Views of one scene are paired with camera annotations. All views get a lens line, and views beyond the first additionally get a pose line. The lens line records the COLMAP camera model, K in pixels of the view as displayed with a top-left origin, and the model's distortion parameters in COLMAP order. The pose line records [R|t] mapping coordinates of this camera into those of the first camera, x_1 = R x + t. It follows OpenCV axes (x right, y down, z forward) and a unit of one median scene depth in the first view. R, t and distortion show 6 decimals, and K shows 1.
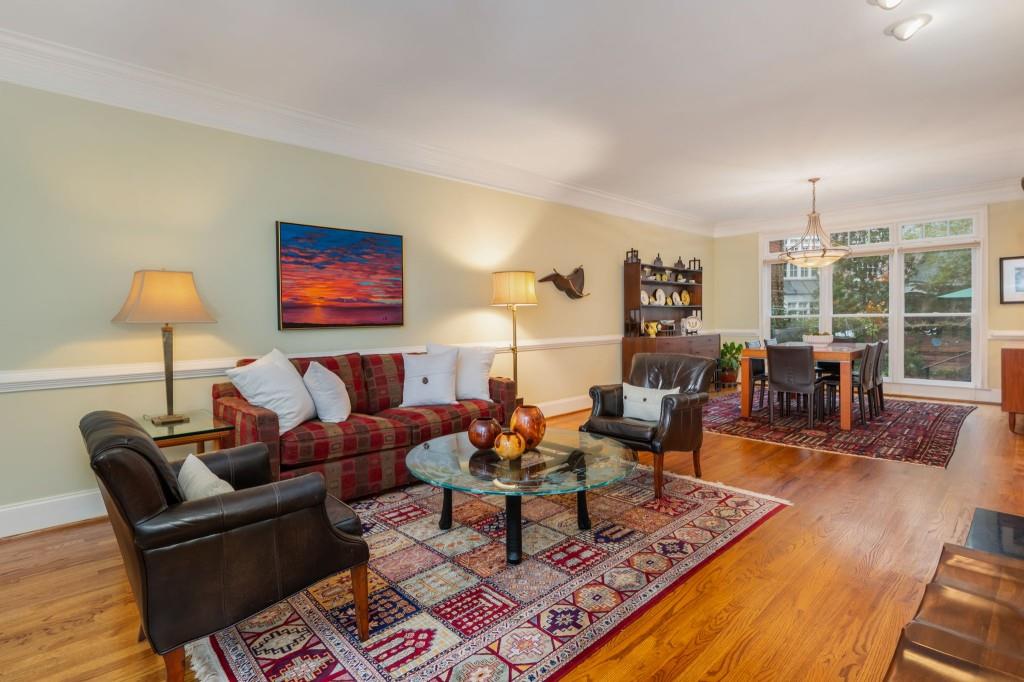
lens RADIAL K [[505.5, 0, 504.1], [0, 505.5, 331.2], [0, 0, 1]] dist [-0.002044, -0.000820]
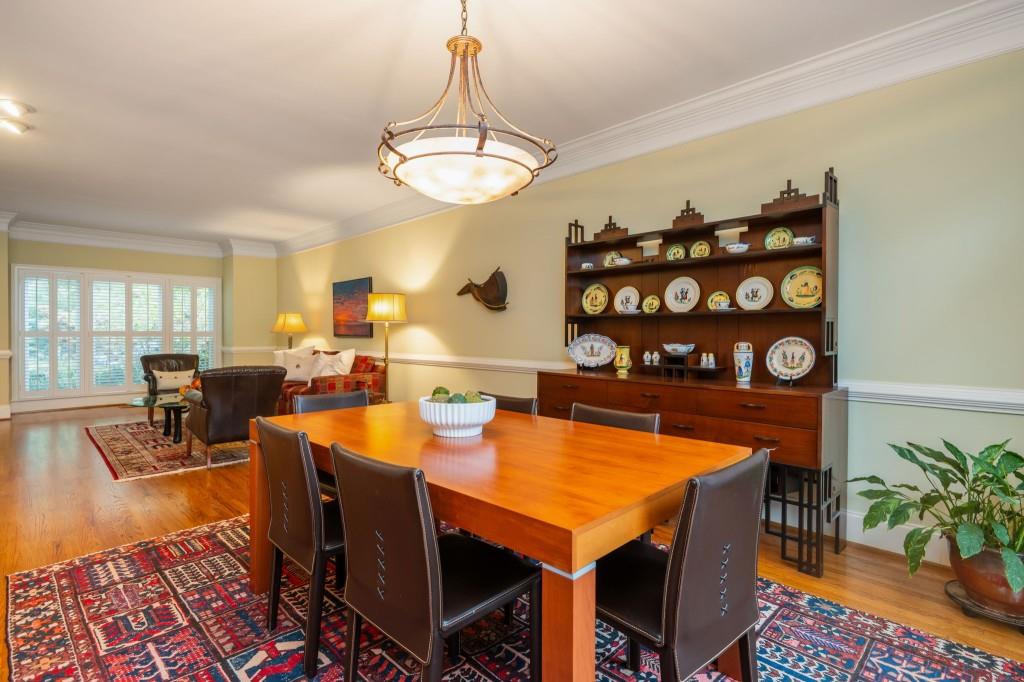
lens RADIAL K [[505.5, 0, 512.8], [0, 505.5, 339.0], [0, 0, 1]] dist [-0.002044, -0.000820]
pose [[0.023026, 0.028631, -0.999325, 0.787651], [-0.027060, 0.999241, 0.028005, -0.035683], [0.999369, 0.026397, 0.023783, 0.848050]]
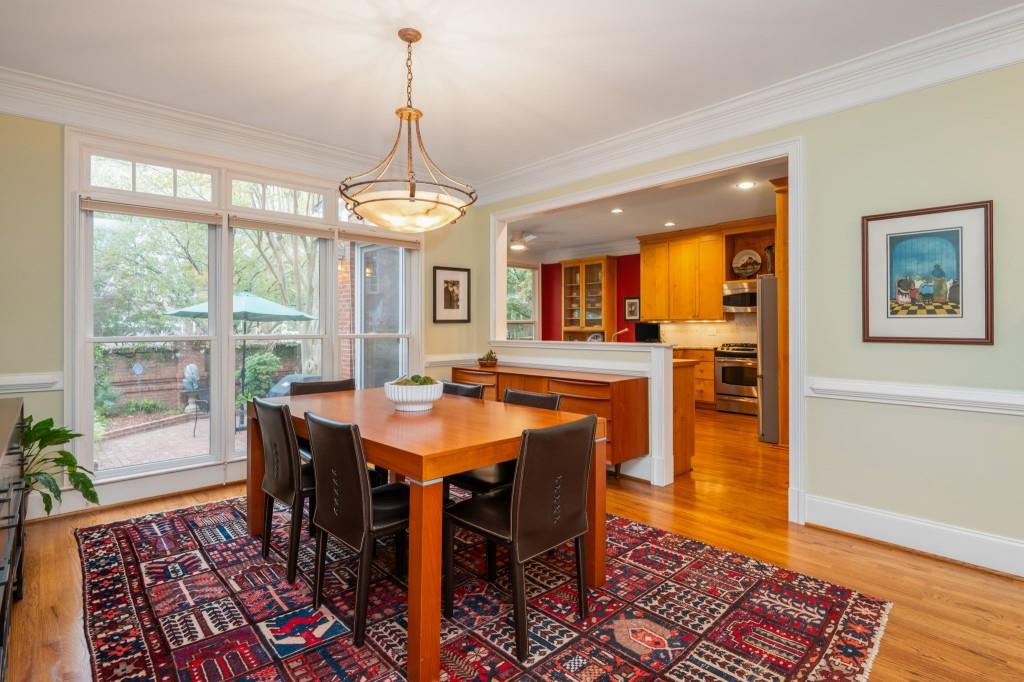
lens RADIAL K [[517.4, 0, 507.4], [0, 517.4, 323.1], [0, 0, 1]] dist [-0.008420, 0.000557]
pose [[0.028491, 0.024118, 0.999303, 0.136294], [0.023091, 0.999426, -0.024780, -0.026486], [-0.999327, 0.023781, 0.027918, 0.745385]]
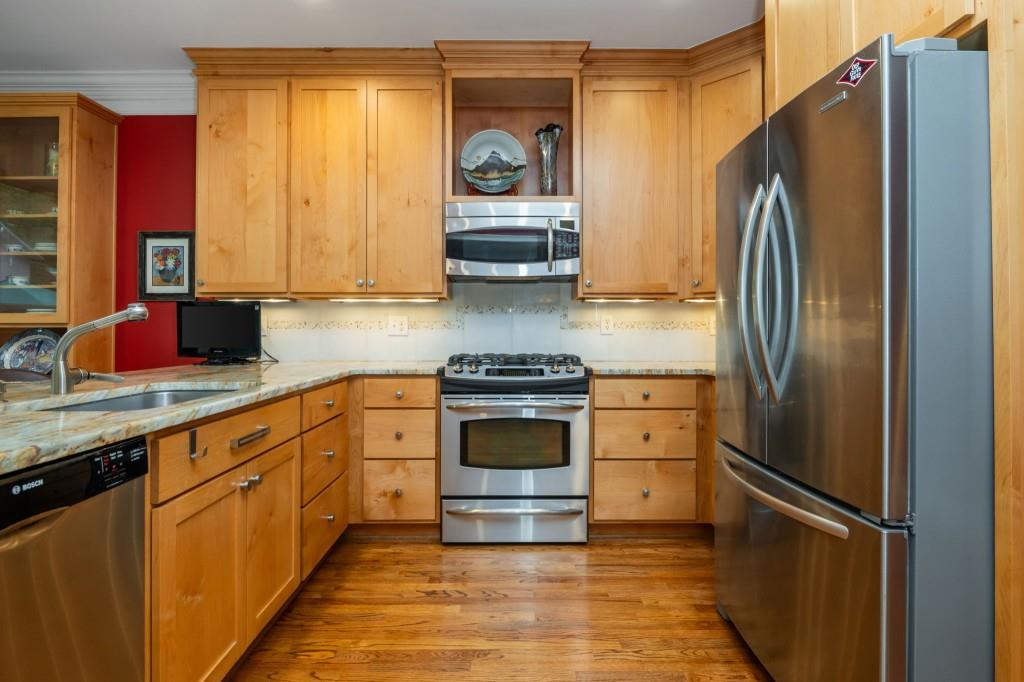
lens RADIAL K [[505.5, 0, 510.1], [0, 505.5, 326.5], [0, 0, 1]] dist [-0.002044, -0.000820]
pose [[-0.729434, 0.021015, 0.683728, 0.891909], [0.024556, 0.999688, -0.004529, -0.021187], [-0.683610, 0.013486, -0.729723, 0.592211]]
